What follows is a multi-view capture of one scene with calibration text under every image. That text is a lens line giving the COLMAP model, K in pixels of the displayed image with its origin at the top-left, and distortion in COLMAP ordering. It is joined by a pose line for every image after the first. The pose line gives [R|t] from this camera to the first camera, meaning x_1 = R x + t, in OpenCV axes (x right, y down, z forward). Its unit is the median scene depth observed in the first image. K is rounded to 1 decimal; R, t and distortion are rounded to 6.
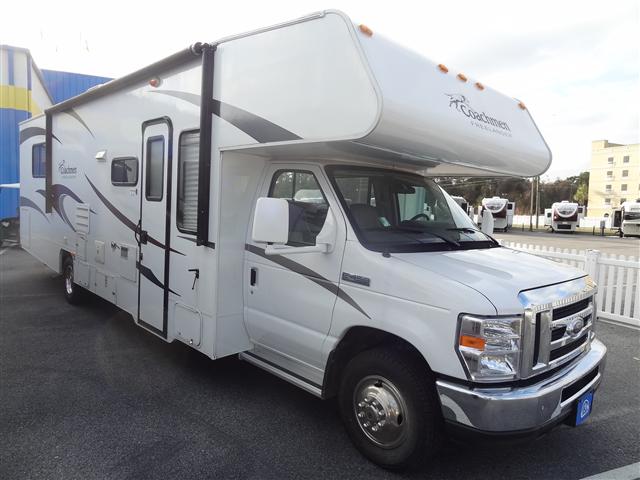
lens RADIAL K [[438.9, 0, 313.2], [0, 438.9, 237.1], [0, 0, 1]] dist [0.005461, -0.020386]
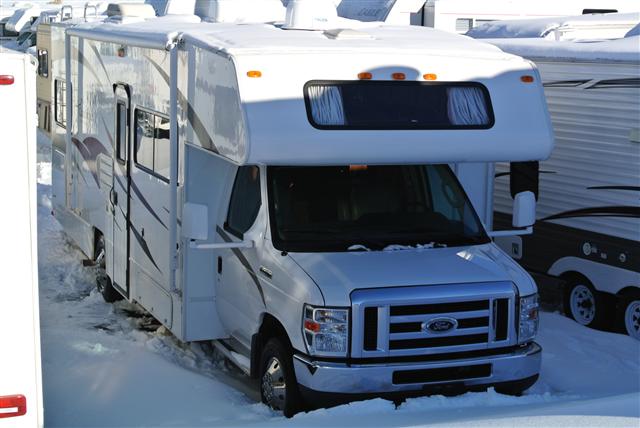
lens RADIAL K [[1308.6, 0, 318.5], [0, 1308.6, 209.5], [0, 0, 1]] dist [0.072727, 0.000000]
pose [[0.922777, 0.030950, -0.384089, 1.452421], [-0.005594, 0.997740, 0.066958, -0.284712], [0.385293, -0.059638, 0.920865, -1.992969]]
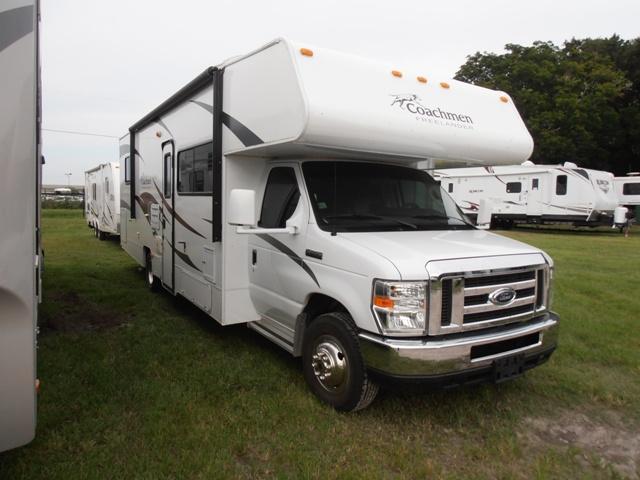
lens RADIAL K [[438.9, 0, 327.1], [0, 438.9, 236.6], [0, 0, 1]] dist [0.005461, -0.020386]
pose [[0.979918, -0.014439, -0.198879, 0.351628], [0.013107, 0.999882, -0.008011, 0.052876], [0.198971, 0.005243, 0.979991, -0.164210]]
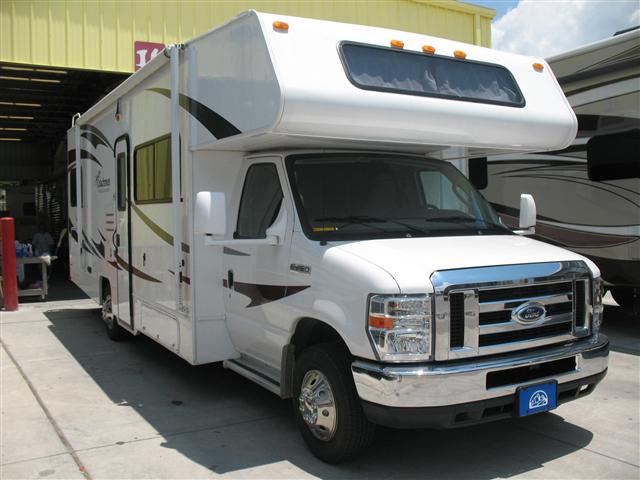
lens RADIAL K [[635.7, 0, 320.0], [0, 635.7, 241.3], [0, 0, 1]] dist [-0.095825, 0.000000]
pose [[0.969088, -0.049075, -0.241785, 0.455389], [0.040574, 0.998375, -0.040020, 0.084881], [0.243356, 0.028972, 0.969504, -0.334944]]
